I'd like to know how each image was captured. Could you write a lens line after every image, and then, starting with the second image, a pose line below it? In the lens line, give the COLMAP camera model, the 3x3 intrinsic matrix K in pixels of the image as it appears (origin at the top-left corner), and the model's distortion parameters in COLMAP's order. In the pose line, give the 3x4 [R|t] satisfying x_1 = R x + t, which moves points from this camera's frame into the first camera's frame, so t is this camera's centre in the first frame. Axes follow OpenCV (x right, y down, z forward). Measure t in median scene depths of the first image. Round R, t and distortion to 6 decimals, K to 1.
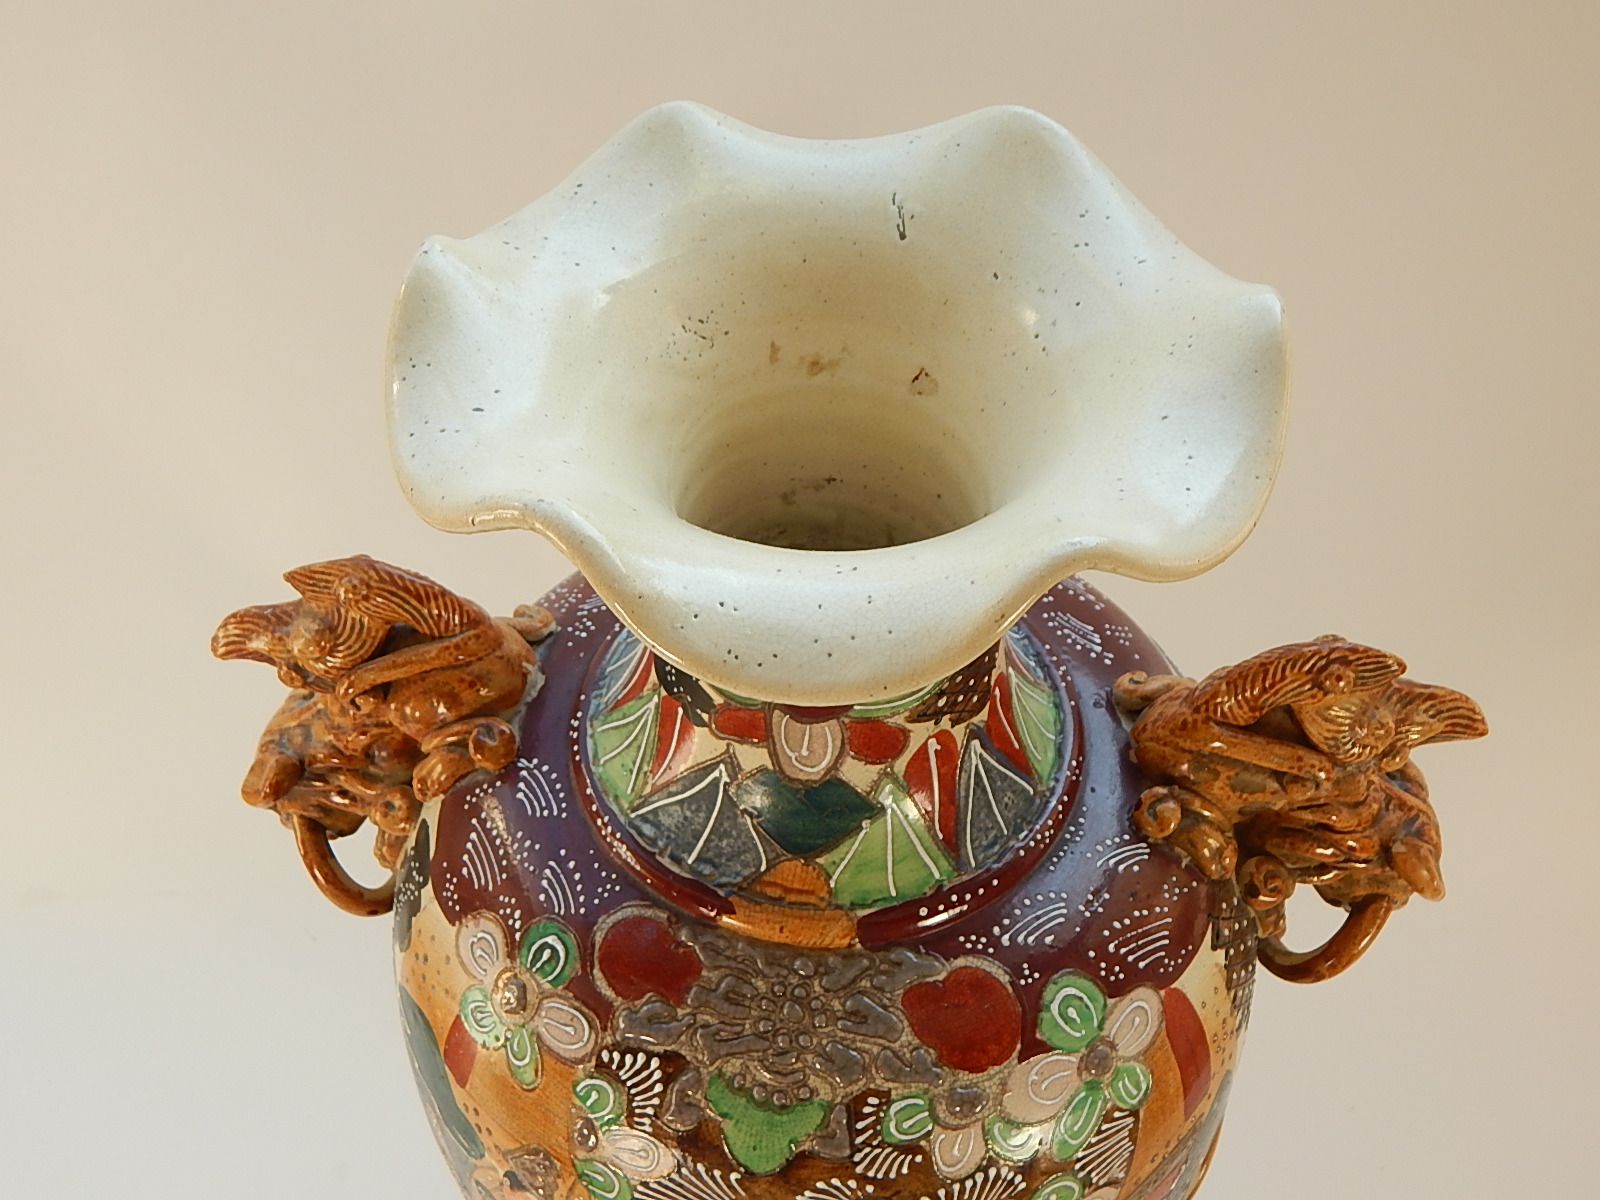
lens RADIAL K [[1456.4, 0, 800.0], [0, 1456.4, 600.0], [0, 0, 1]] dist [-0.015398, -0.036623]
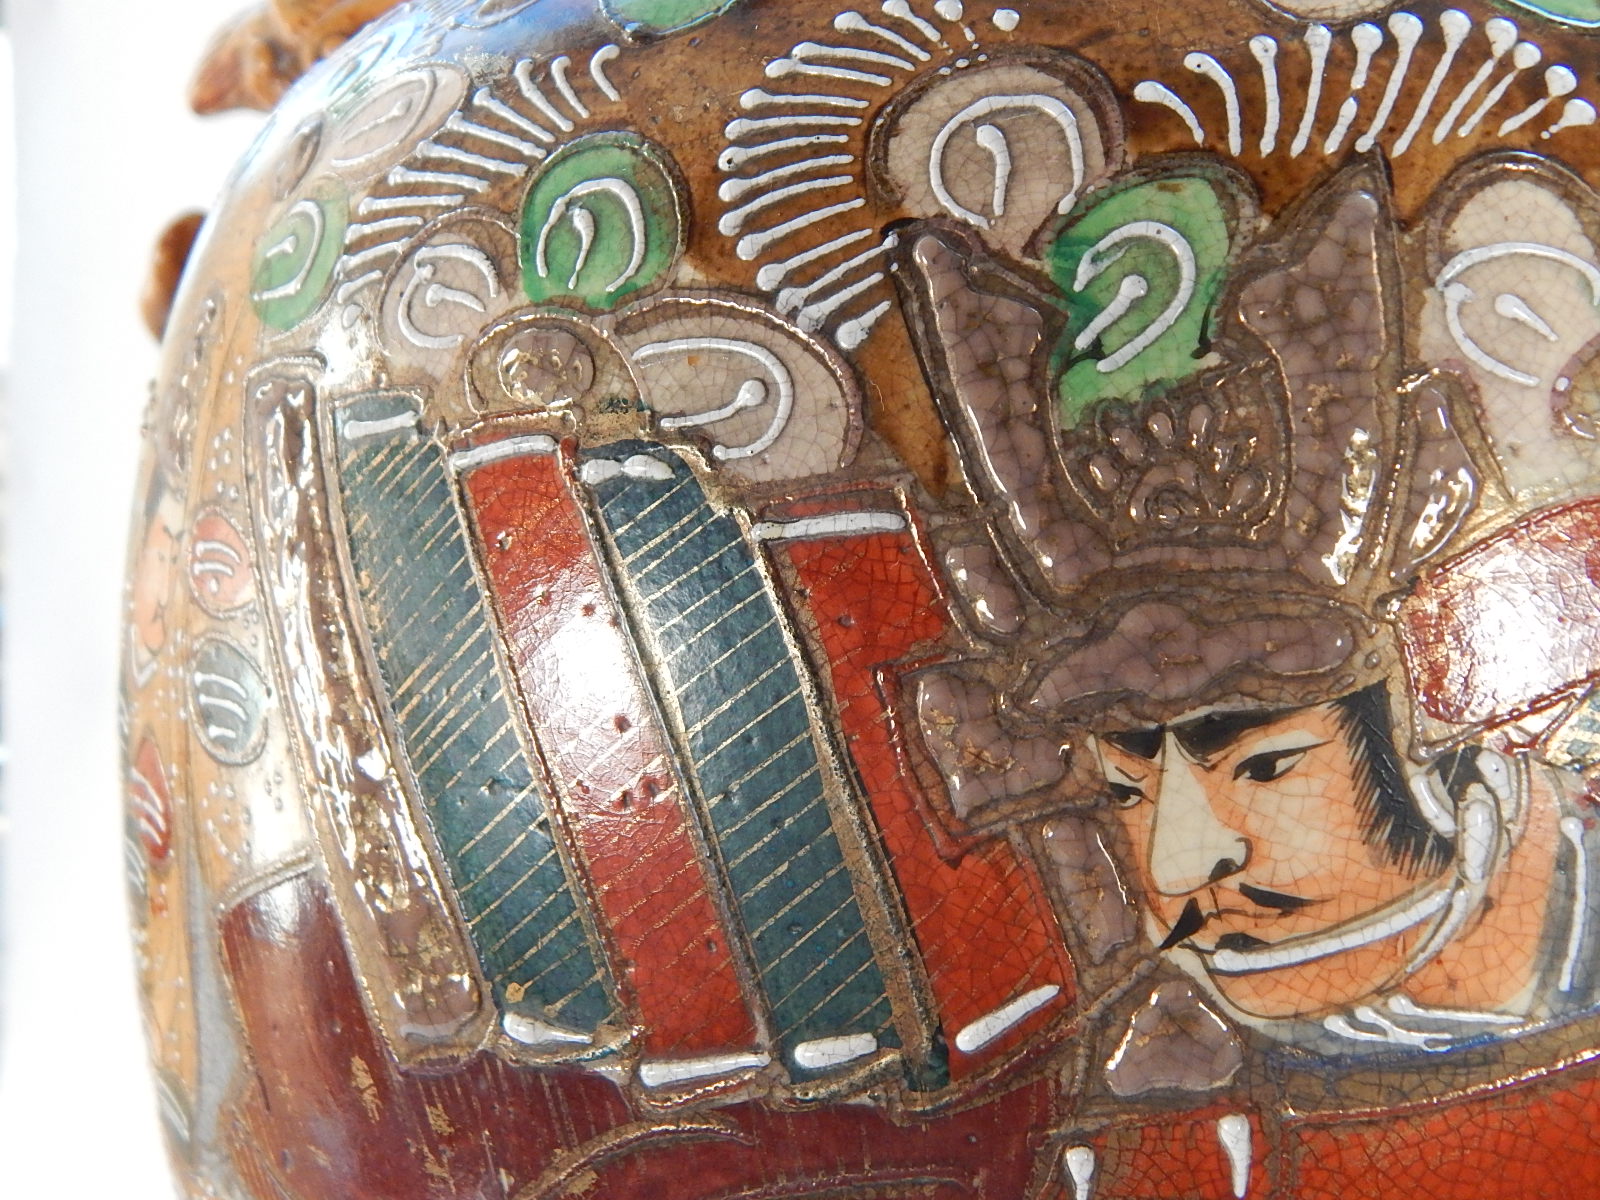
lens RADIAL K [[1456.4, 0, 800.0], [0, 1456.4, 600.0], [0, 0, 1]] dist [-0.015398, -0.036623]
pose [[0.951268, 0.024658, -0.307379, 0.100301], [-0.201645, 0.803887, -0.559558, 0.662994], [0.233300, 0.594271, 0.769684, 0.820717]]
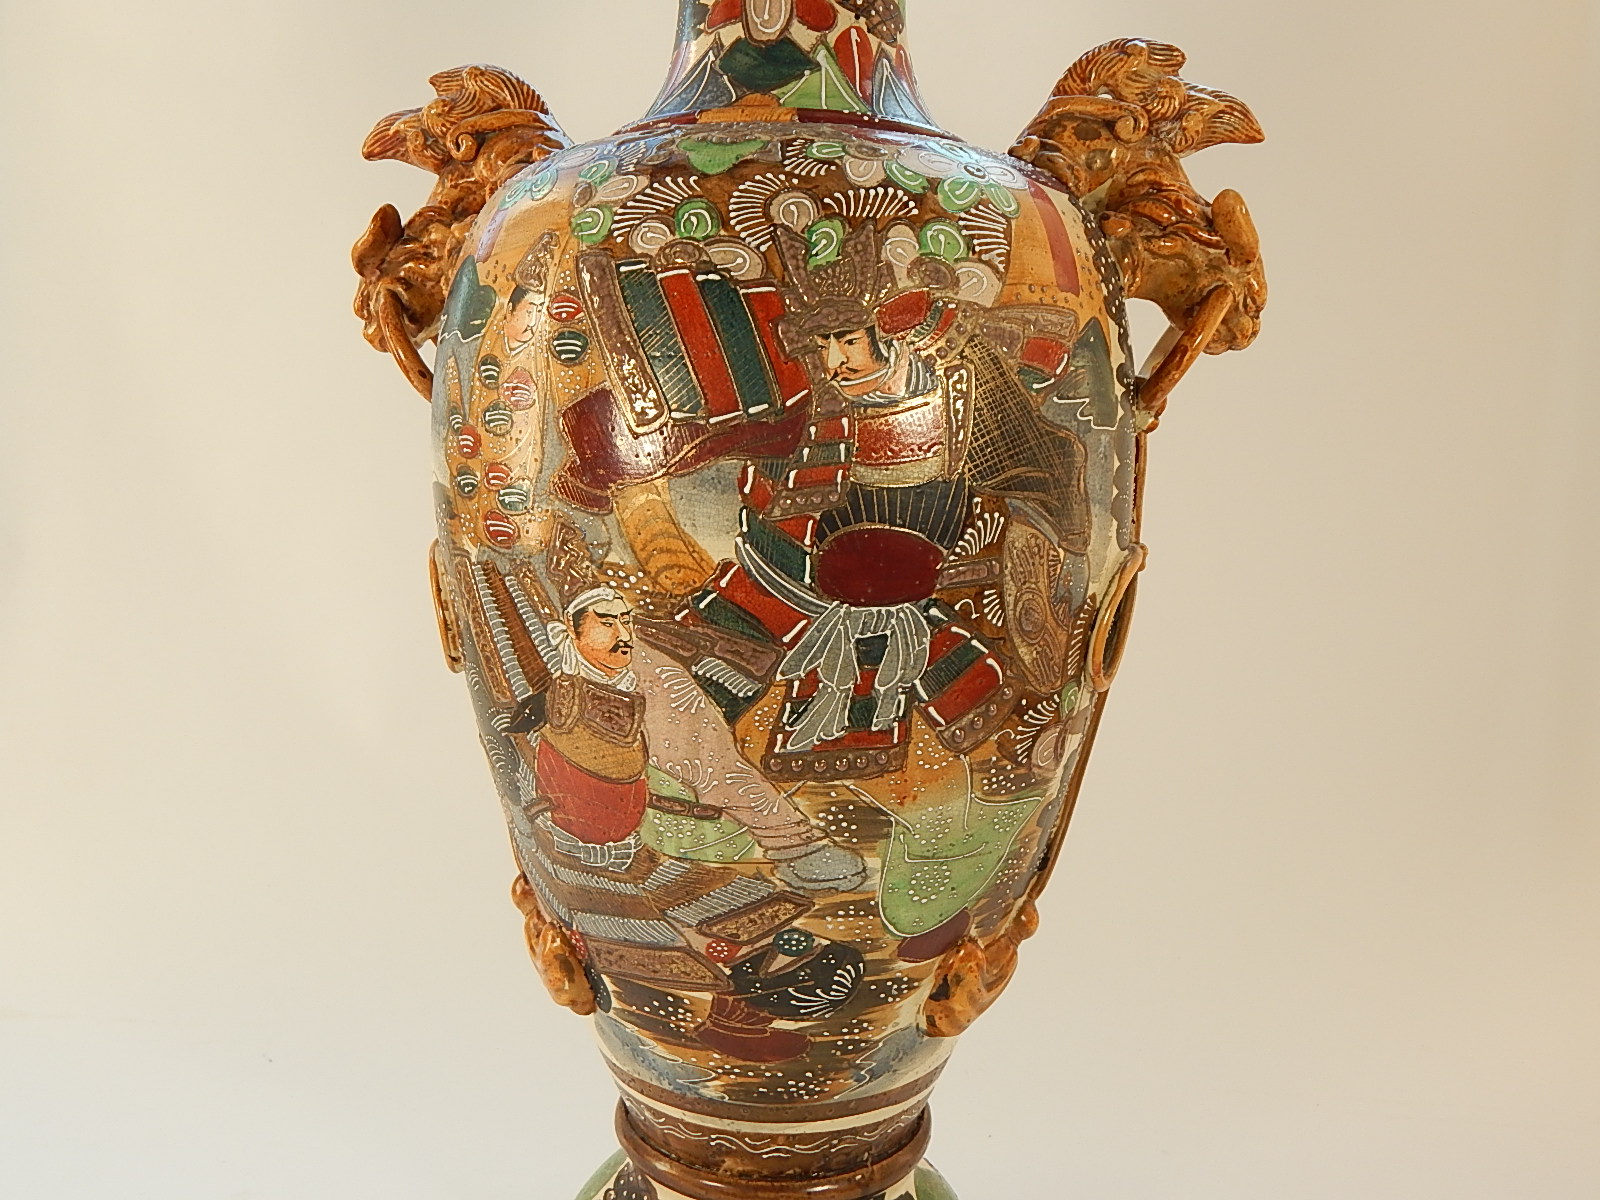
lens RADIAL K [[1456.4, 0, 800.0], [0, 1456.4, 600.0], [0, 0, 1]] dist [-0.015398, -0.036623]
pose [[0.998697, 0.024253, -0.044906, 0.118553], [-0.046742, 0.787958, -0.613953, 1.484174], [0.020493, 0.615252, 0.788064, 0.196338]]
